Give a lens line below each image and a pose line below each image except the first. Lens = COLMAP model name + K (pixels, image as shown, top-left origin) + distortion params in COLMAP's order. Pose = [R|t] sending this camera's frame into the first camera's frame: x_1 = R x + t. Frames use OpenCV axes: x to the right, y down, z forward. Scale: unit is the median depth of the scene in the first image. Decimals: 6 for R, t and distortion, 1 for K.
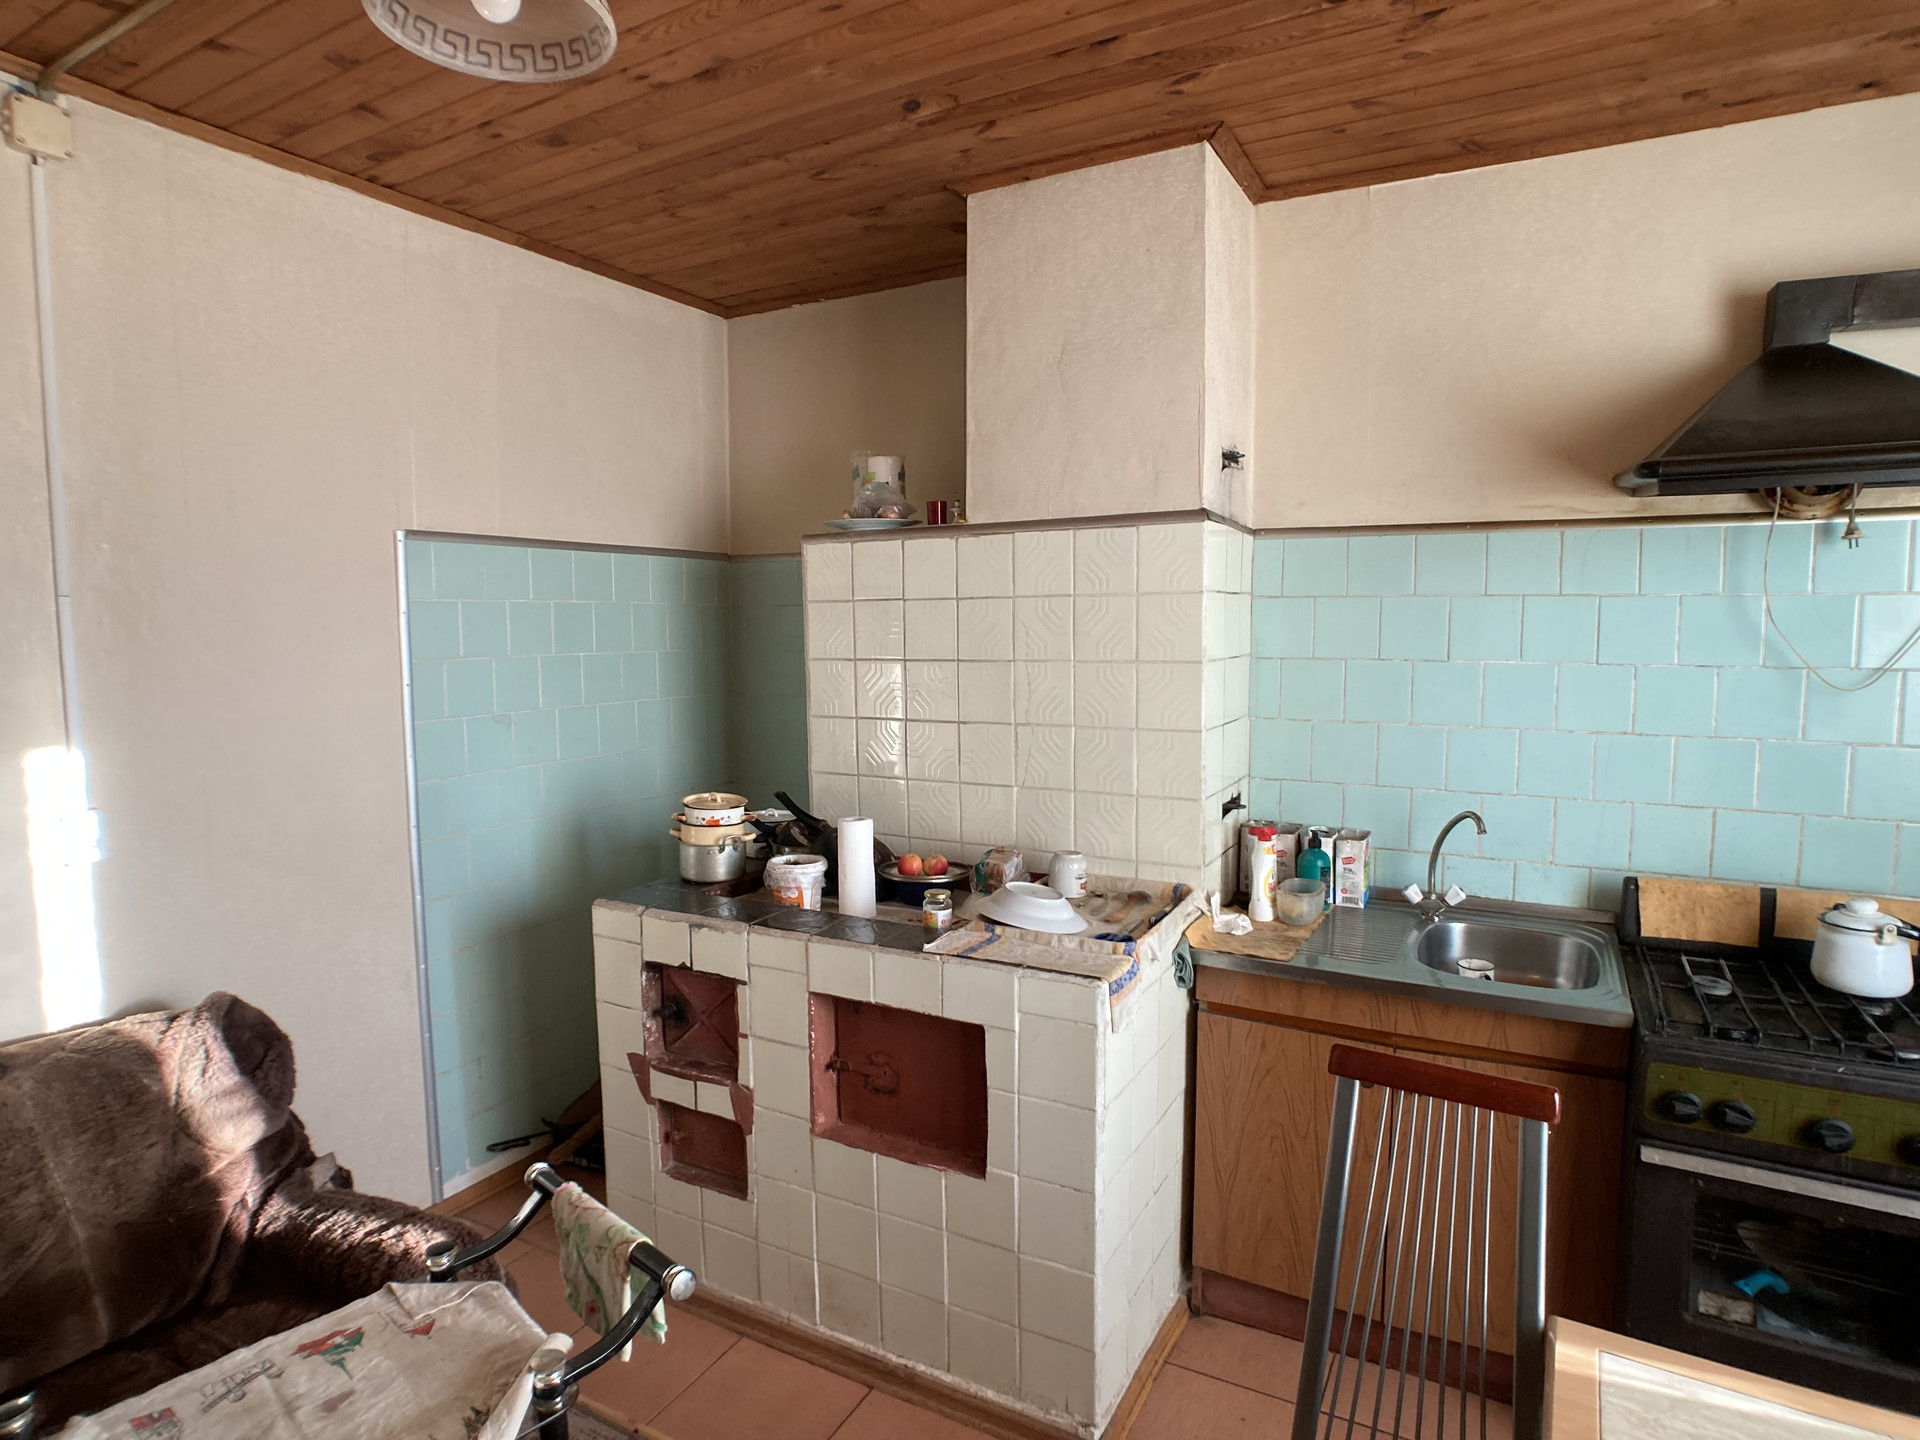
lens RADIAL K [[1097.9, 0, 956.0], [0, 1097.9, 720.2], [0, 0, 1]] dist [-0.022397, 0.012041]
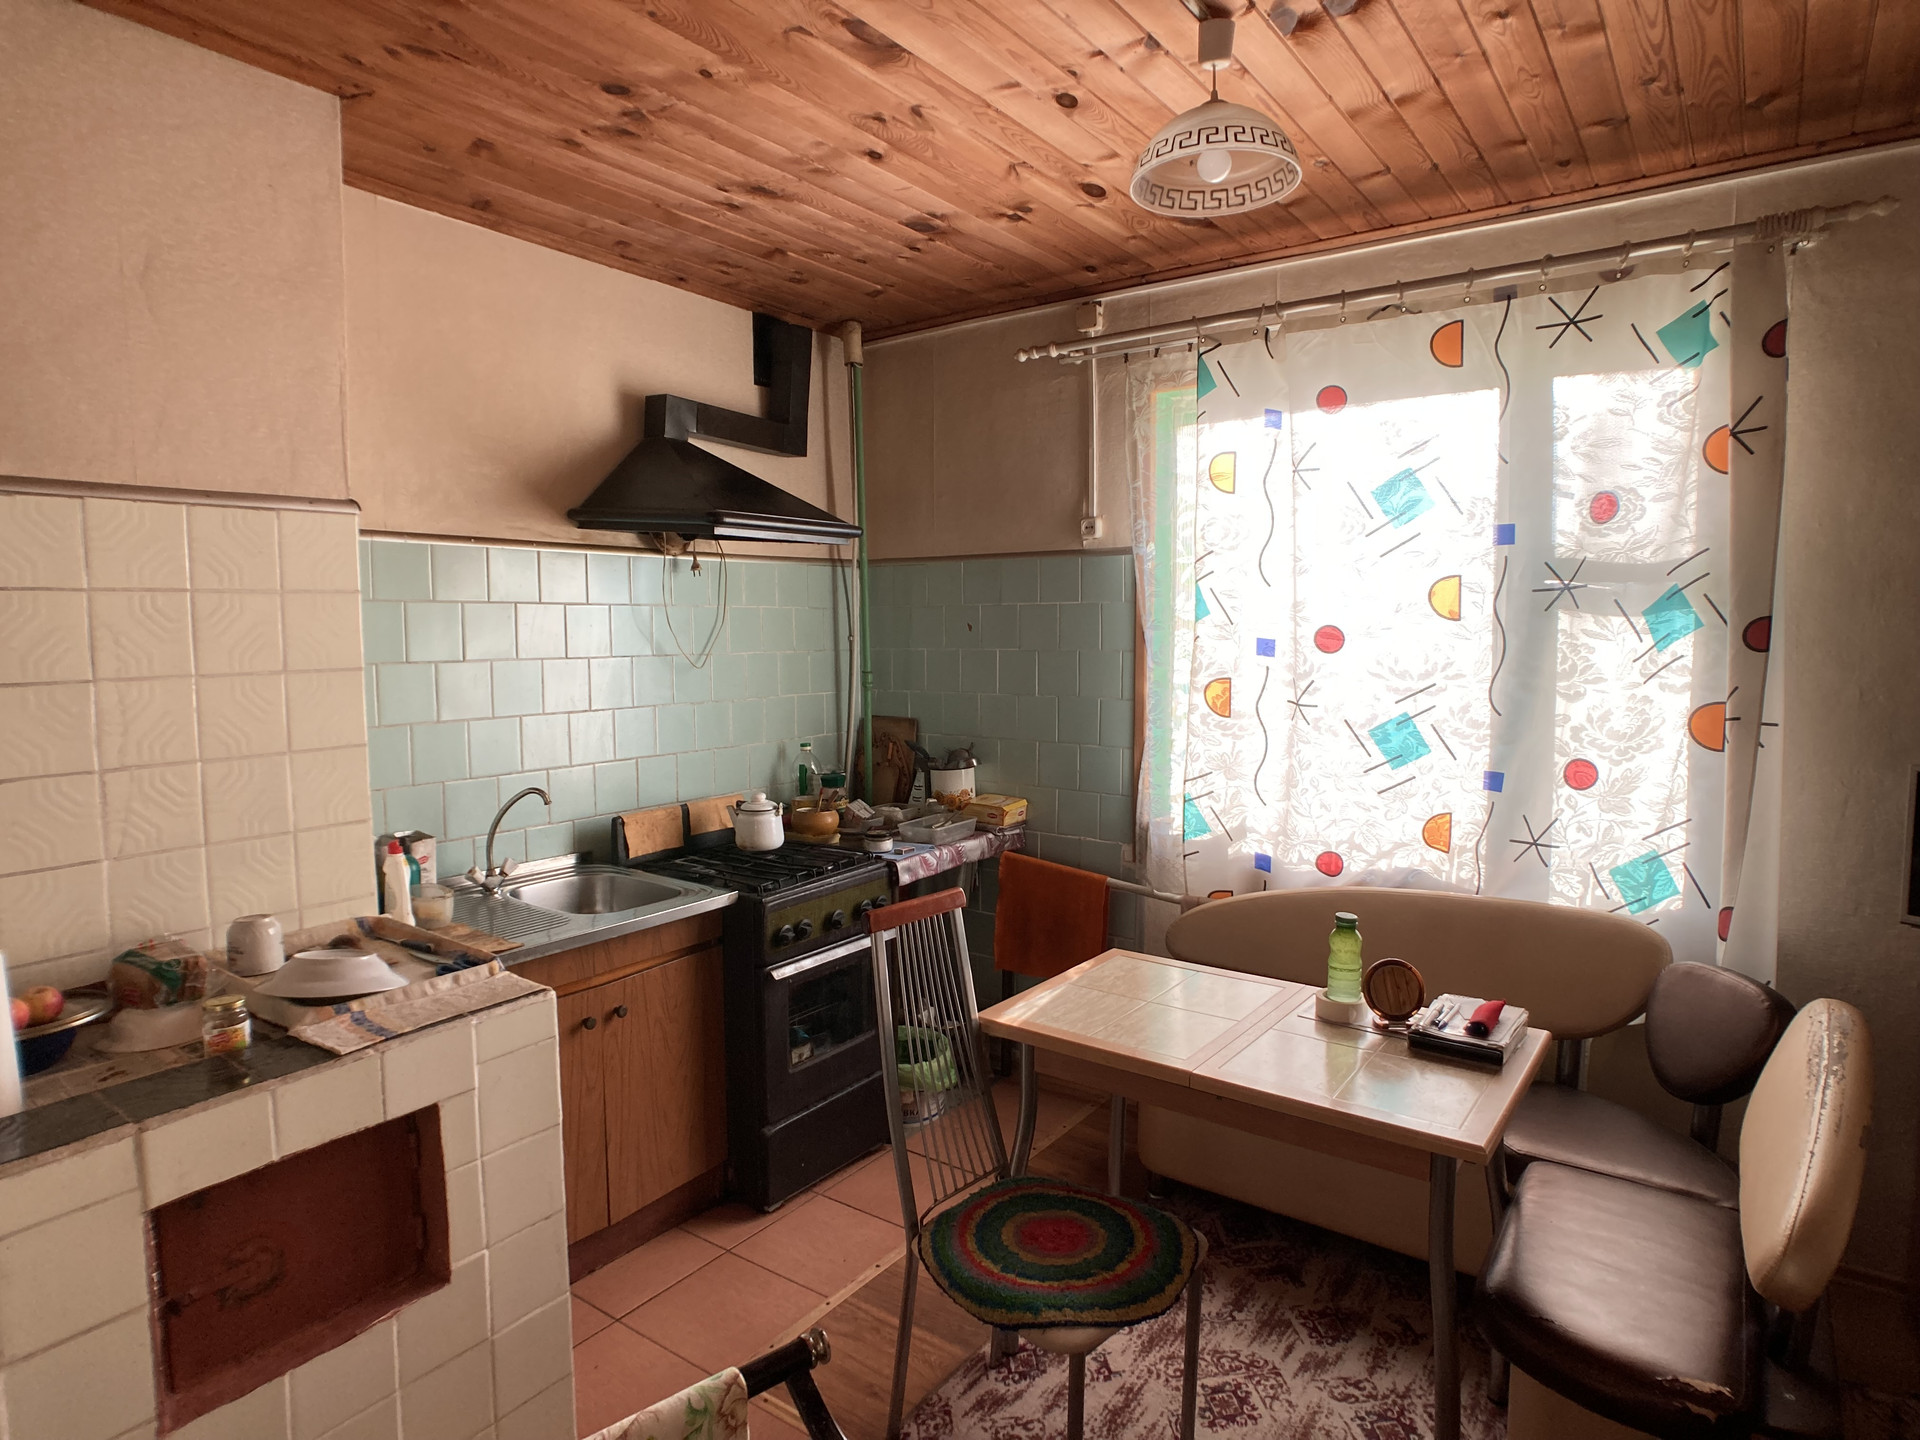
lens RADIAL K [[1097.9, 0, 954.8], [0, 1097.9, 711.6], [0, 0, 1]] dist [-0.022397, 0.012041]
pose [[0.115858, -0.076491, 0.990316, -0.624920], [0.096297, 0.993199, 0.065448, -0.030071], [-0.988587, 0.087782, 0.122436, 0.409015]]
